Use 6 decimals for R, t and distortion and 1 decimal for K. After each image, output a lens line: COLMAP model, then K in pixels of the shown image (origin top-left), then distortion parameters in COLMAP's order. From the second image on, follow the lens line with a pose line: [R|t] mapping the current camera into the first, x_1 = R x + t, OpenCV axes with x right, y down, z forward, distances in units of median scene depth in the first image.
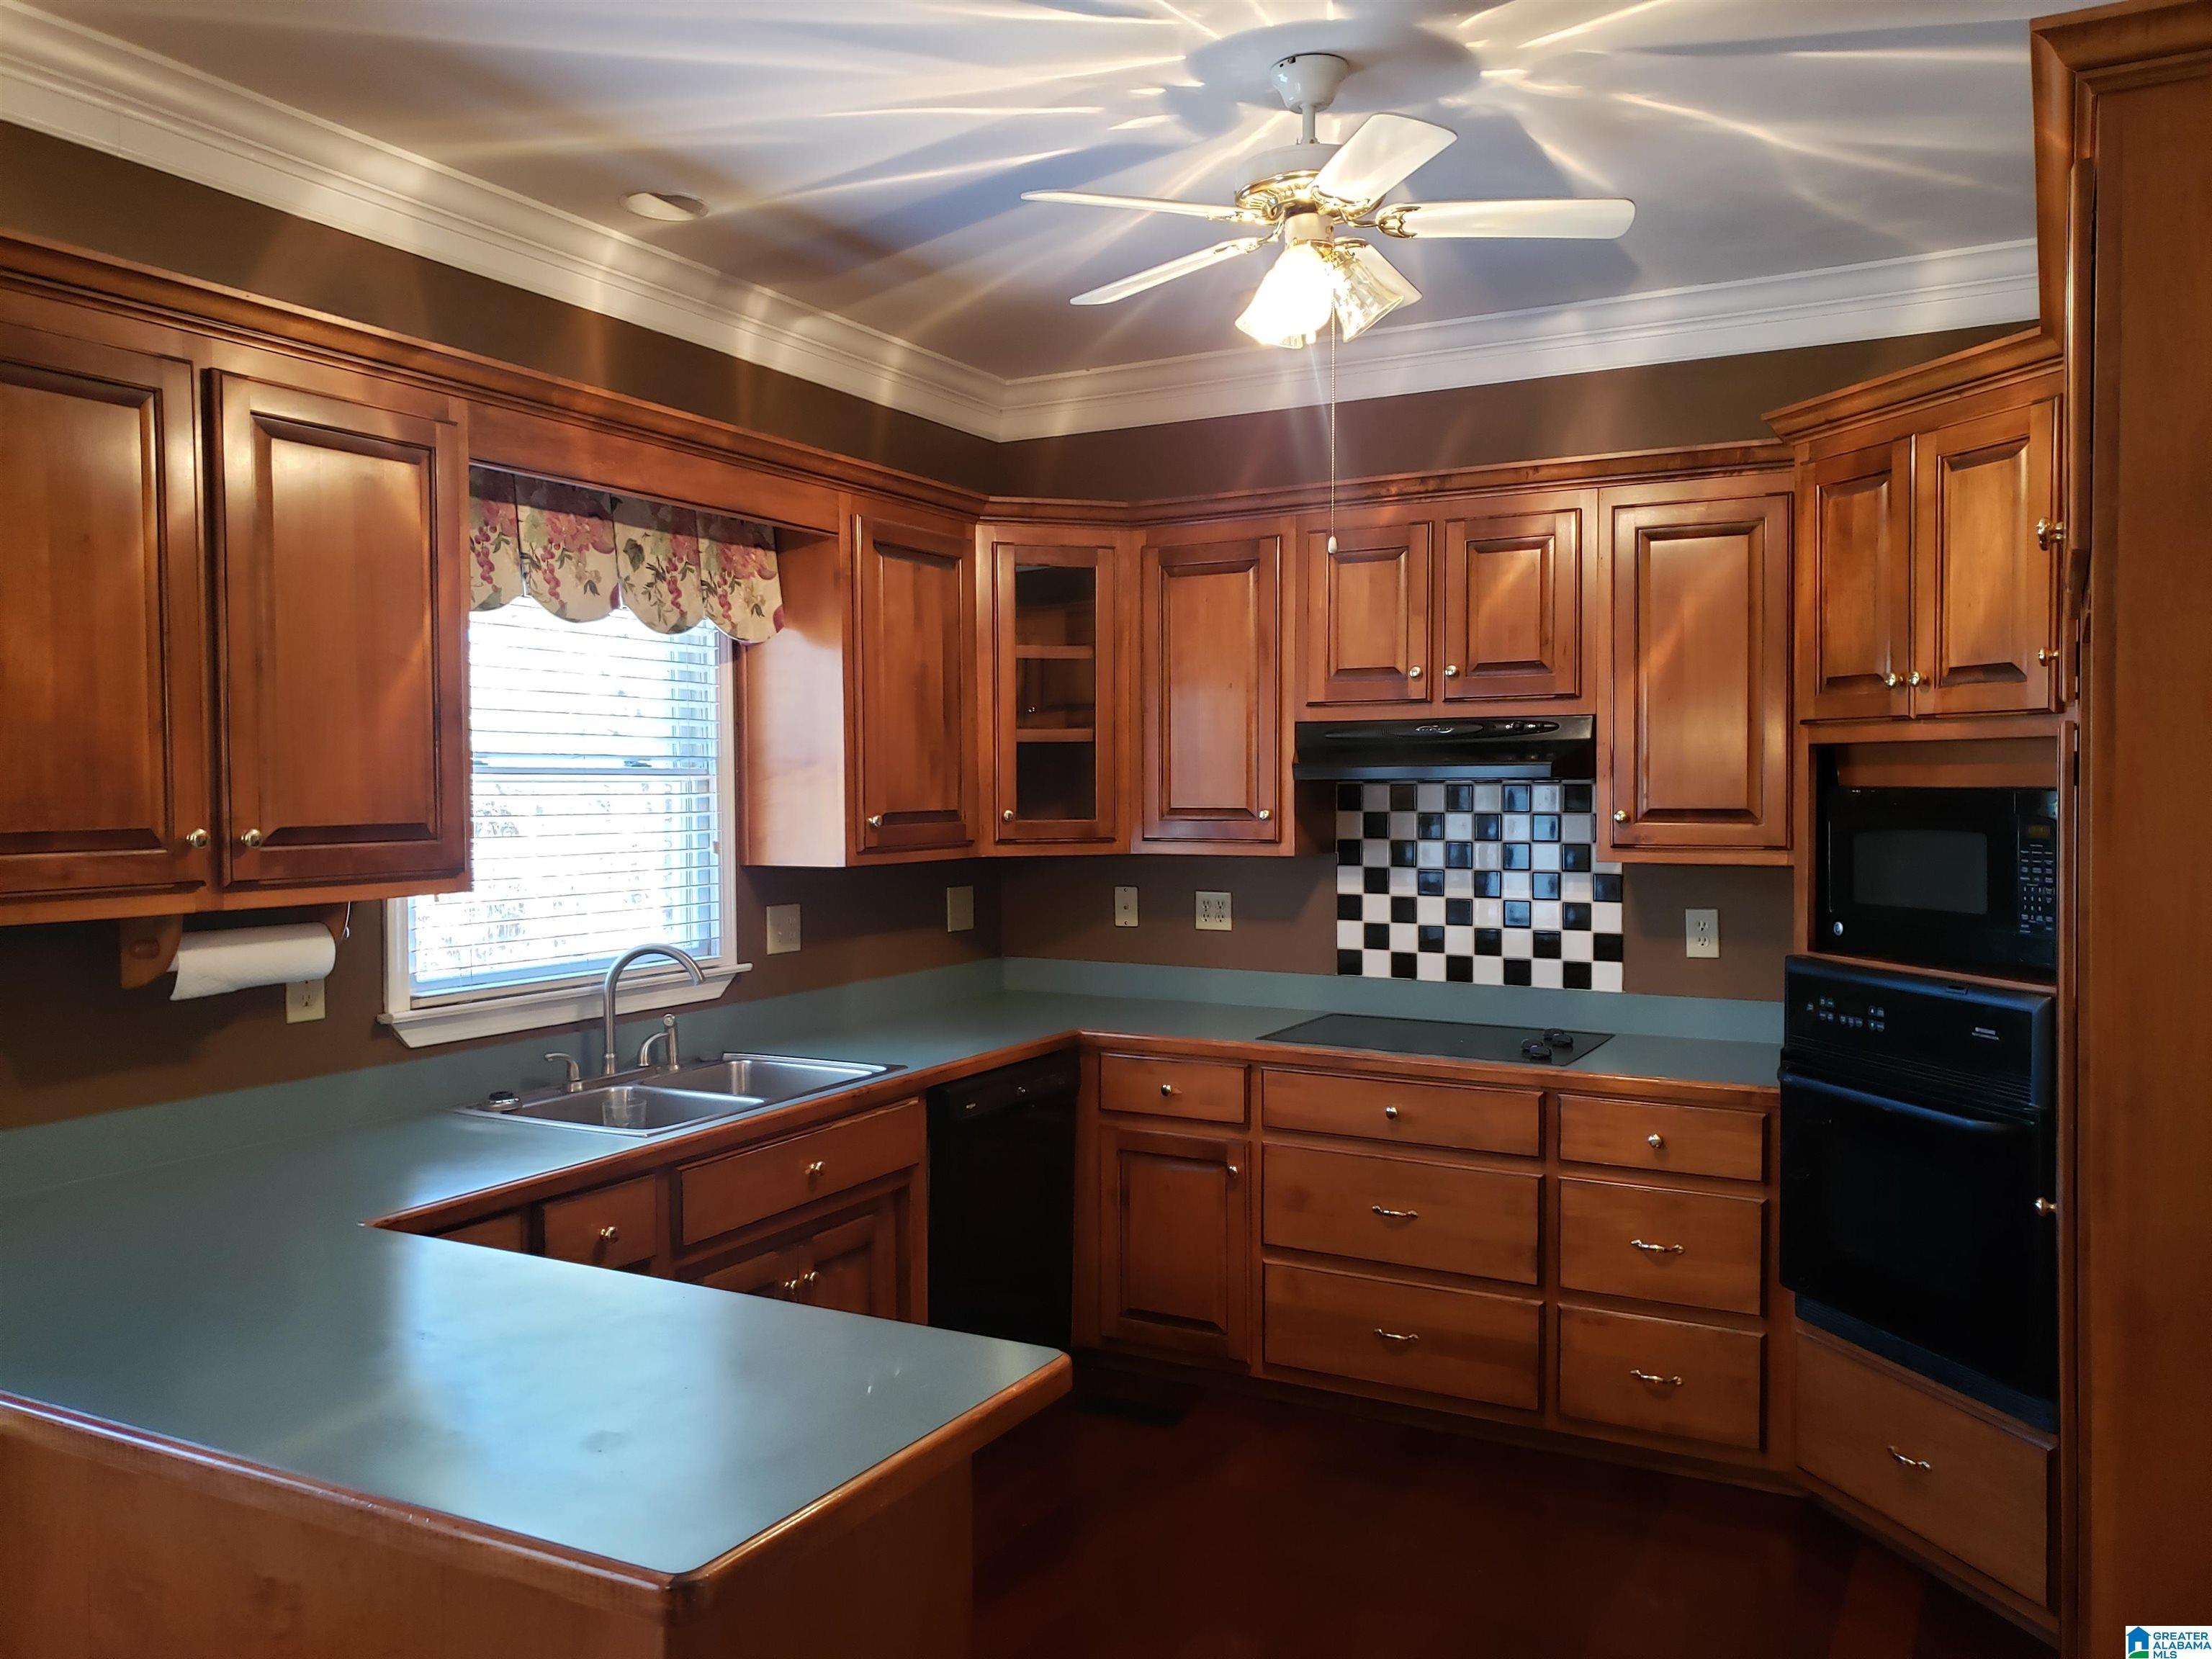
lens RADIAL K [[1694.6, 0, 1133.6], [0, 1694.6, 828.7], [0, 0, 1]] dist [0.031558, -0.001622]
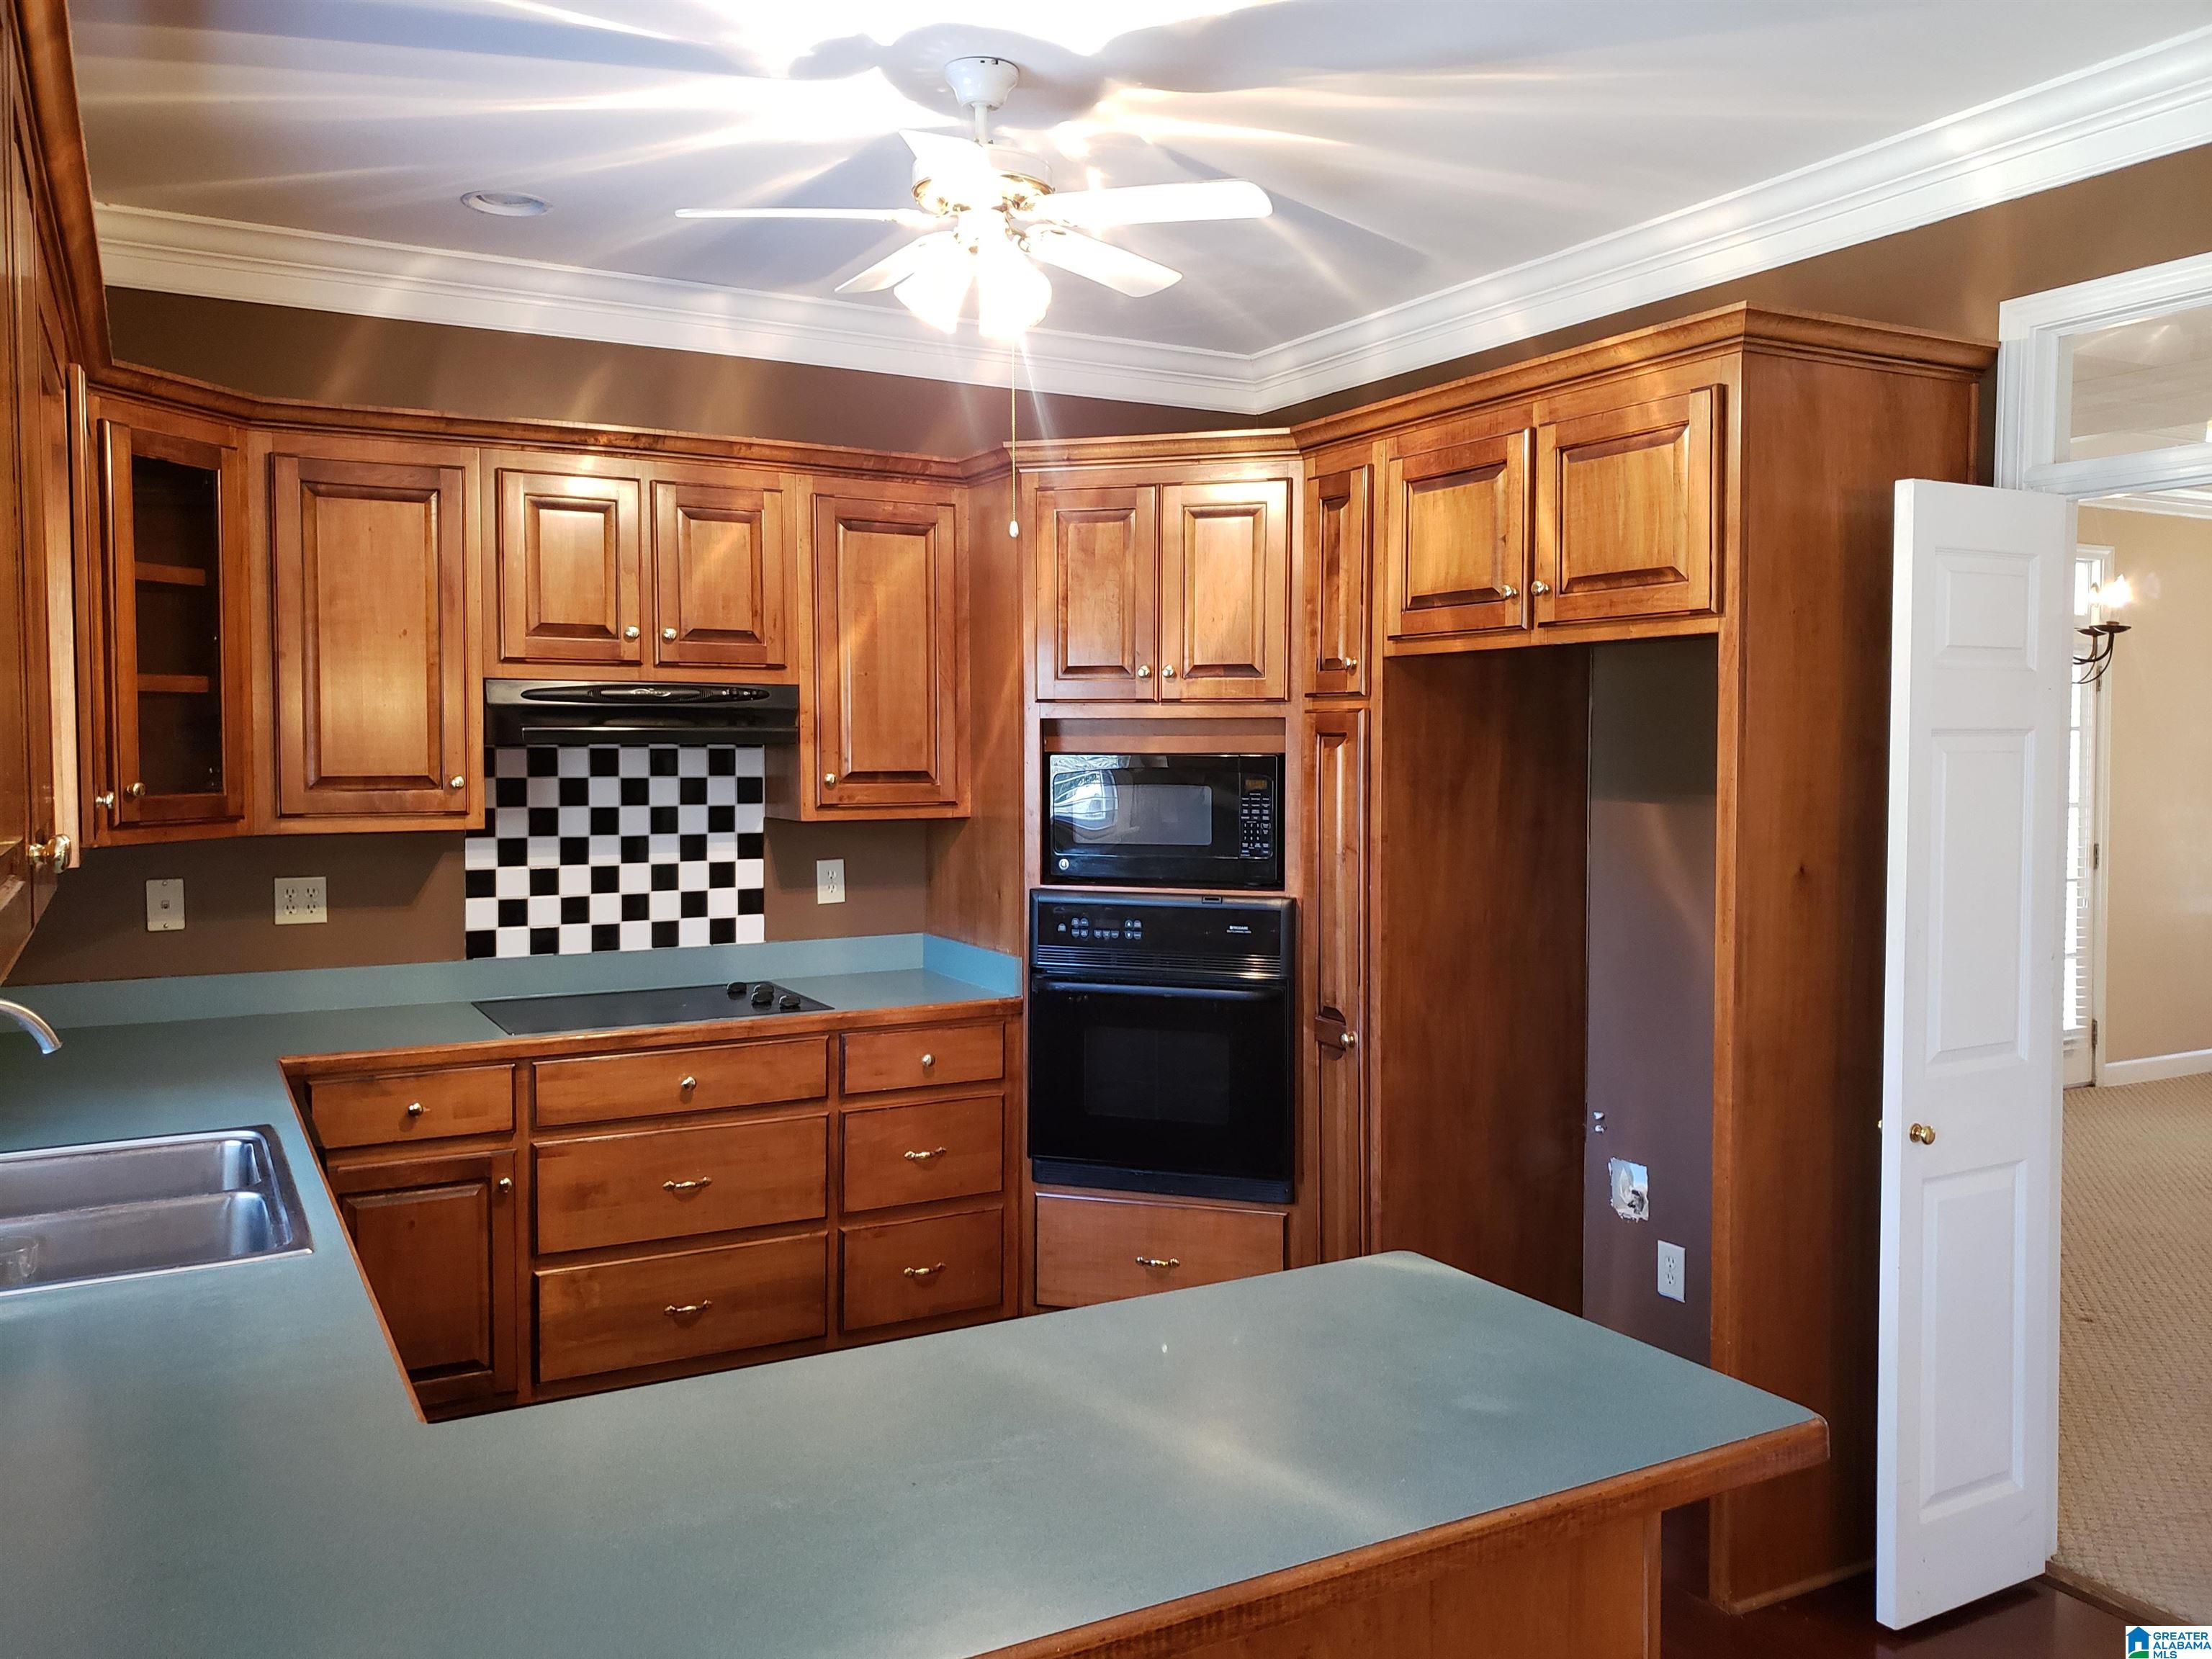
lens RADIAL K [[1672.6, 0, 1109.2], [0, 1672.6, 808.6], [0, 0, 1]] dist [0.090956, -0.195165]
pose [[0.527407, -0.030642, 0.849060, -0.509309], [0.019744, 0.999522, 0.023808, -0.009517], [-0.849383, 0.004207, 0.527759, 0.259566]]
